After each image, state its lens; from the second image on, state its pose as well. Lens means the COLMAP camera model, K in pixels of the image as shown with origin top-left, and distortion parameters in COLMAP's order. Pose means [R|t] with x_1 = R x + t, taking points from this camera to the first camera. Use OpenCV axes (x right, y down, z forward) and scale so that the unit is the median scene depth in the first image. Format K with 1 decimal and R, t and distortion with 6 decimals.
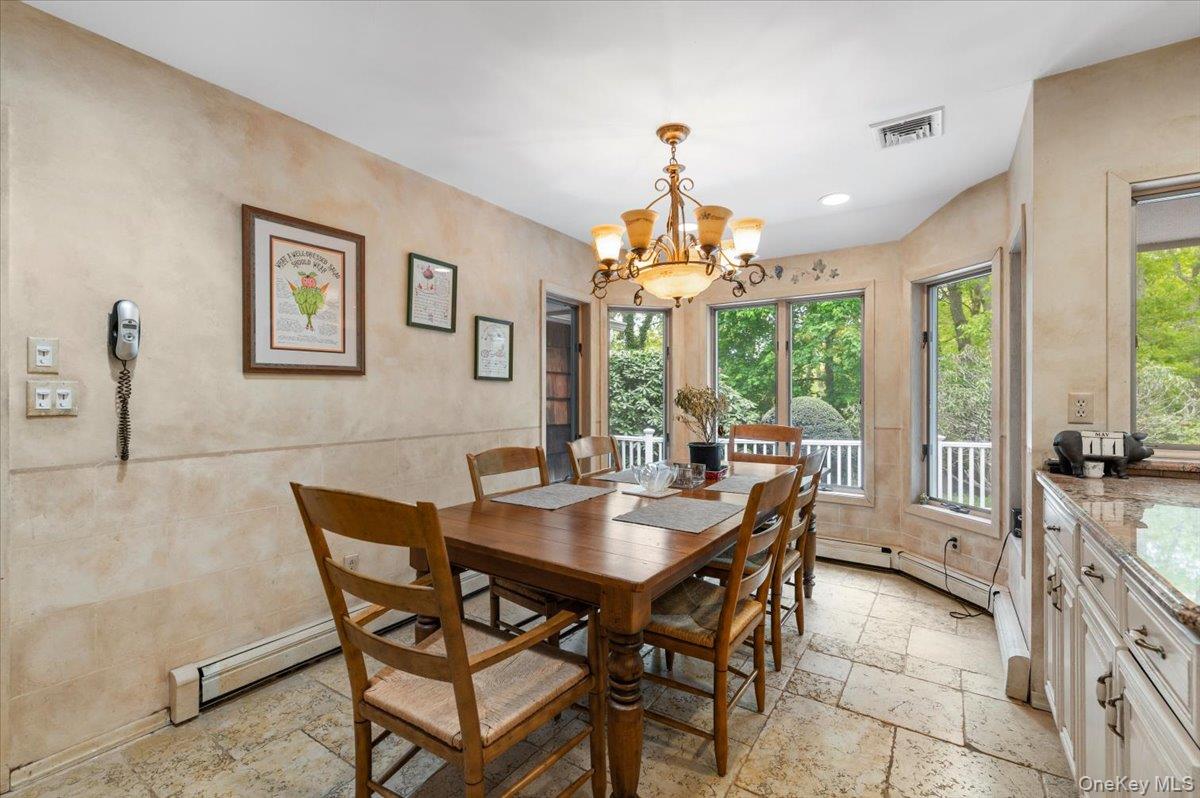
lens RADIAL K [[518.5, 0, 603.7], [0, 518.5, 396.7], [0, 0, 1]] dist [-0.000023, 0.000846]
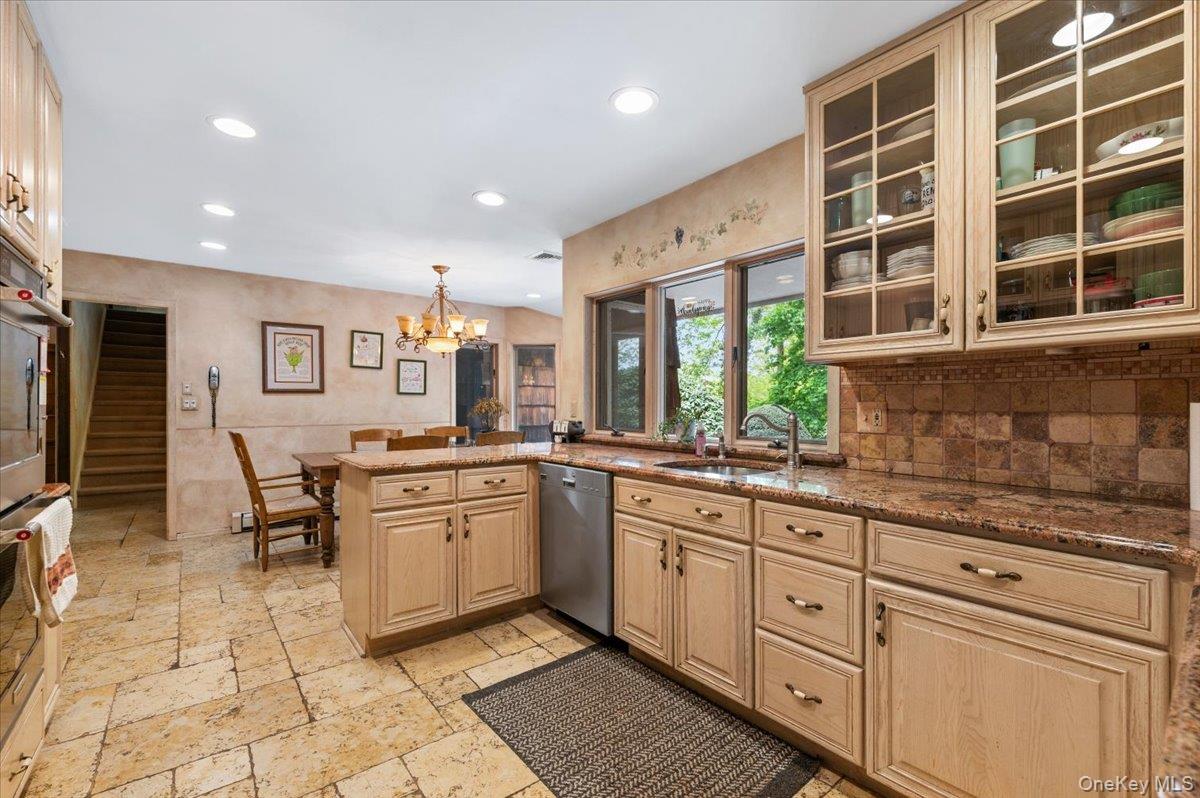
lens RADIAL K [[518.5, 0, 597.9], [0, 518.5, 405.6], [0, 0, 1]] dist [-0.000023, 0.000846]
pose [[0.950733, 0.001977, -0.310004, 1.593209], [-0.001829, 0.999998, 0.000768, 0.006537], [0.310005, -0.000163, 0.950735, -0.816802]]
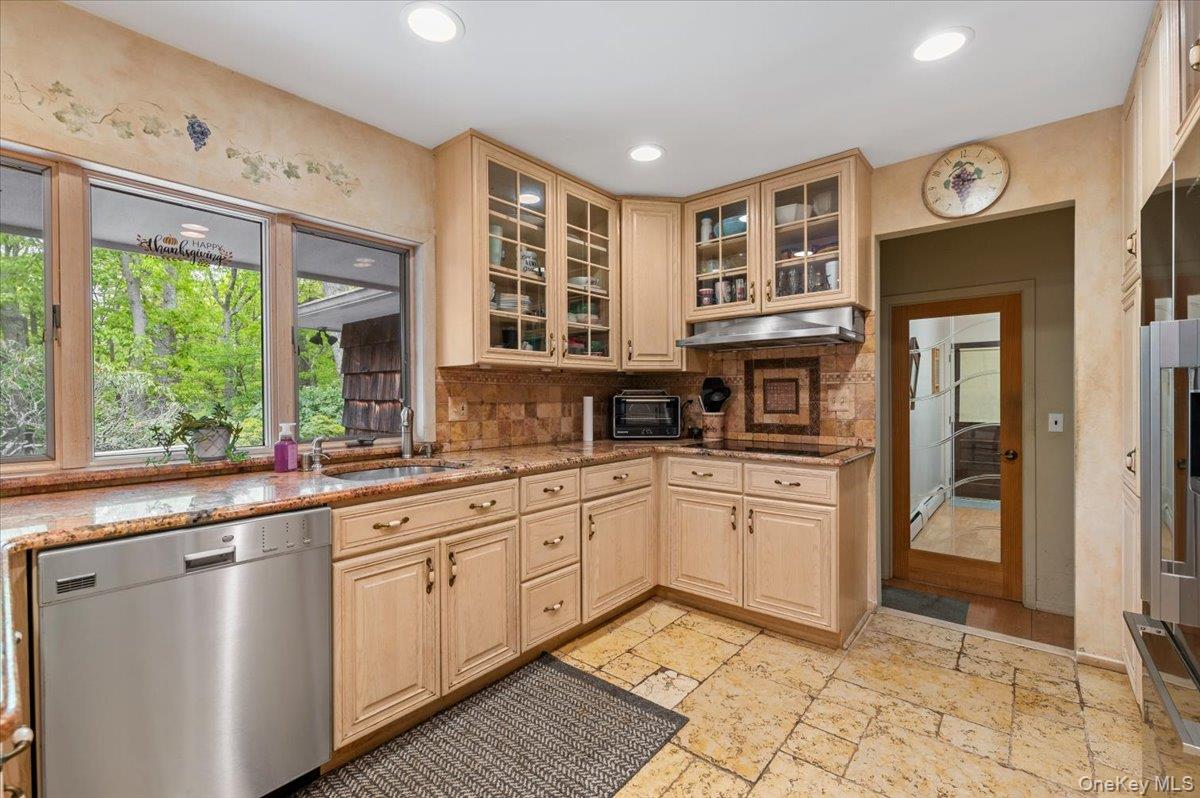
lens RADIAL K [[518.5, 0, 600.8], [0, 518.5, 399.9], [0, 0, 1]] dist [-0.000023, 0.000846]
pose [[0.108134, -0.006384, 0.994116, 0.478835], [0.009430, 0.999941, 0.005396, 0.003679], [-0.994092, 0.008791, 0.108187, -0.132931]]
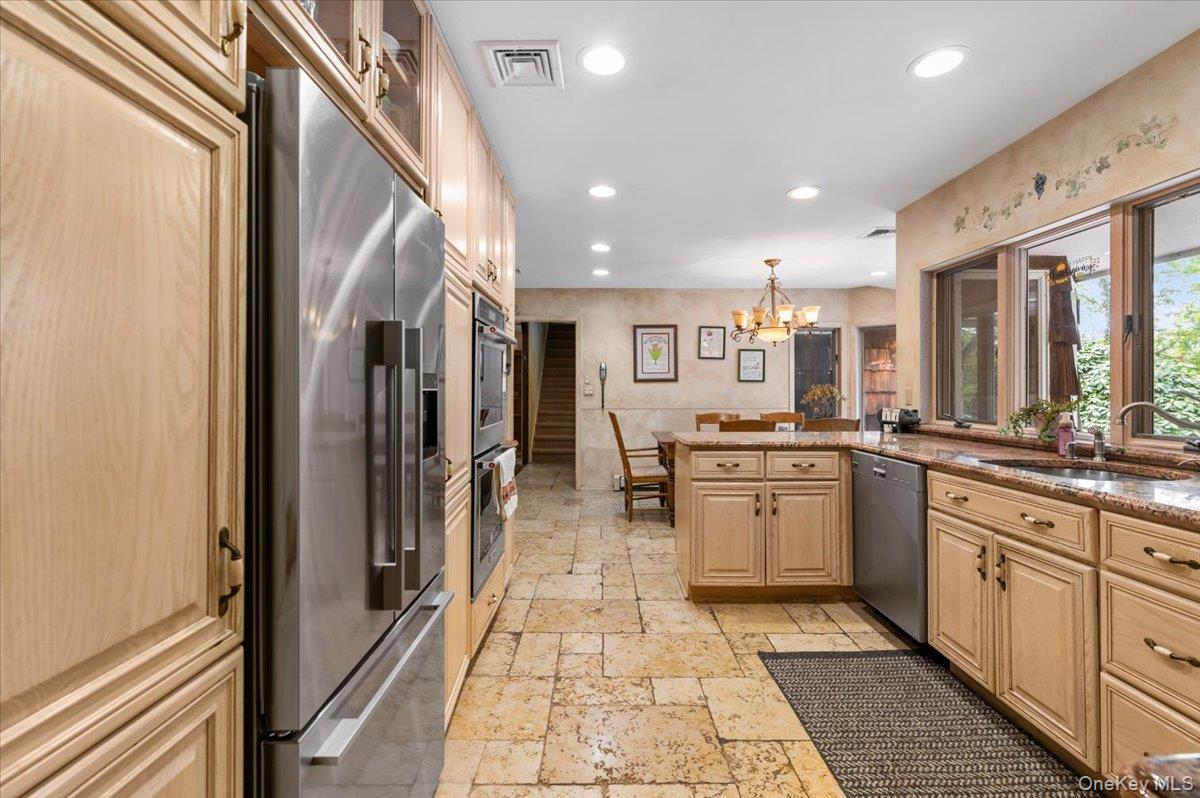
lens RADIAL K [[518.5, 0, 599.3], [0, 518.5, 389.3], [0, 0, 1]] dist [-0.000023, 0.000846]
pose [[0.551720, -0.001955, -0.834027, 1.798954], [-0.001500, 0.999993, -0.003336, 0.004923], [0.834028, 0.003092, 0.551713, -0.856887]]
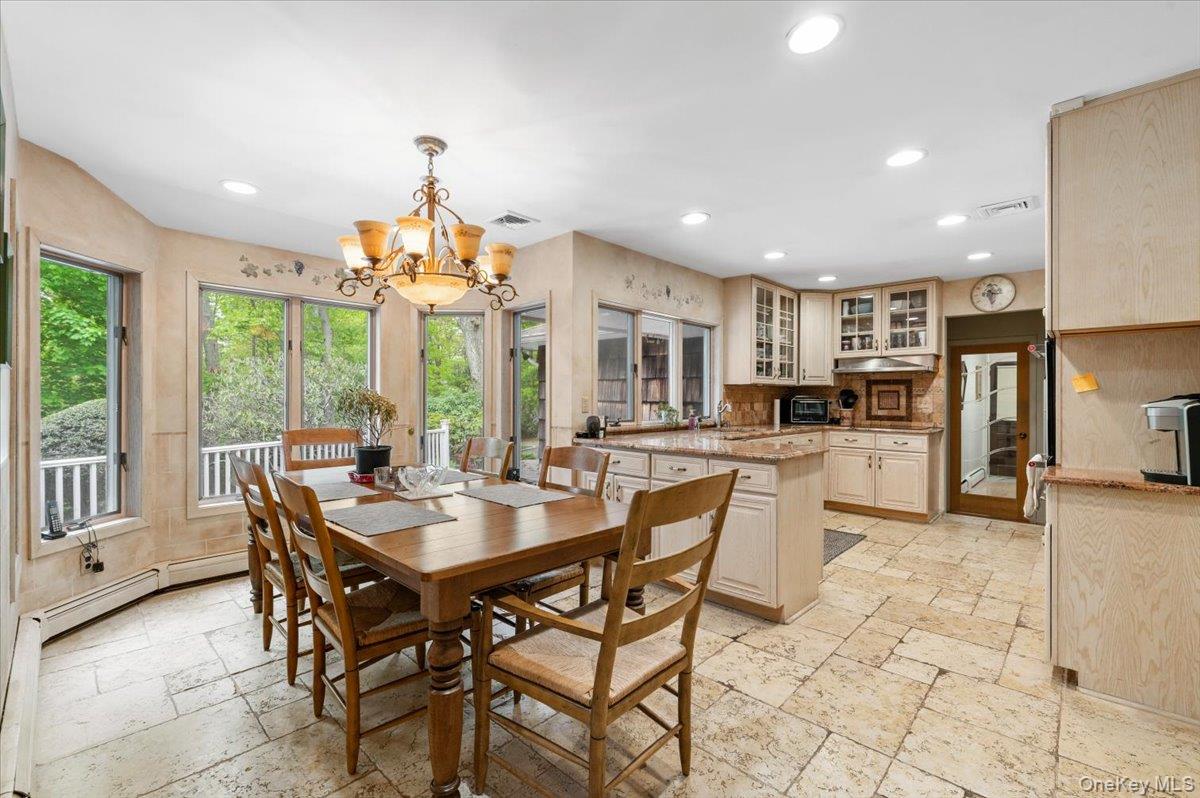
lens RADIAL K [[518.5, 0, 599.3], [0, 518.5, 399.5], [0, 0, 1]] dist [-0.000023, 0.000846]
pose [[0.167192, -0.001956, 0.985922, -1.032713], [-0.000355, 0.999998, 0.002044, -0.003254], [-0.985924, -0.000692, 0.167191, 0.612739]]
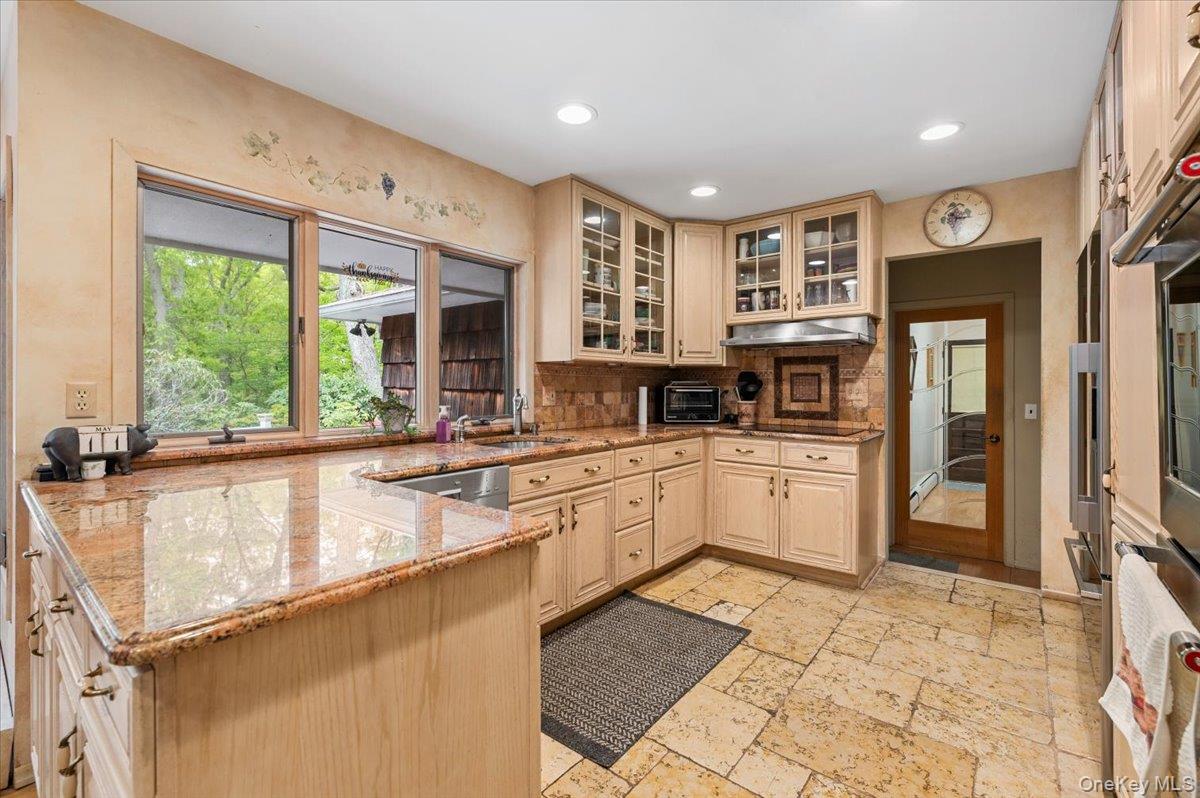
lens RADIAL K [[518.5, 0, 605.2], [0, 518.5, 386.4], [0, 0, 1]] dist [-0.000023, 0.000846]
pose [[0.089050, 0.000338, 0.996027, 0.140113], [0.001073, 0.999999, -0.000435, 0.001029], [-0.996027, 0.001107, 0.089050, 0.060114]]
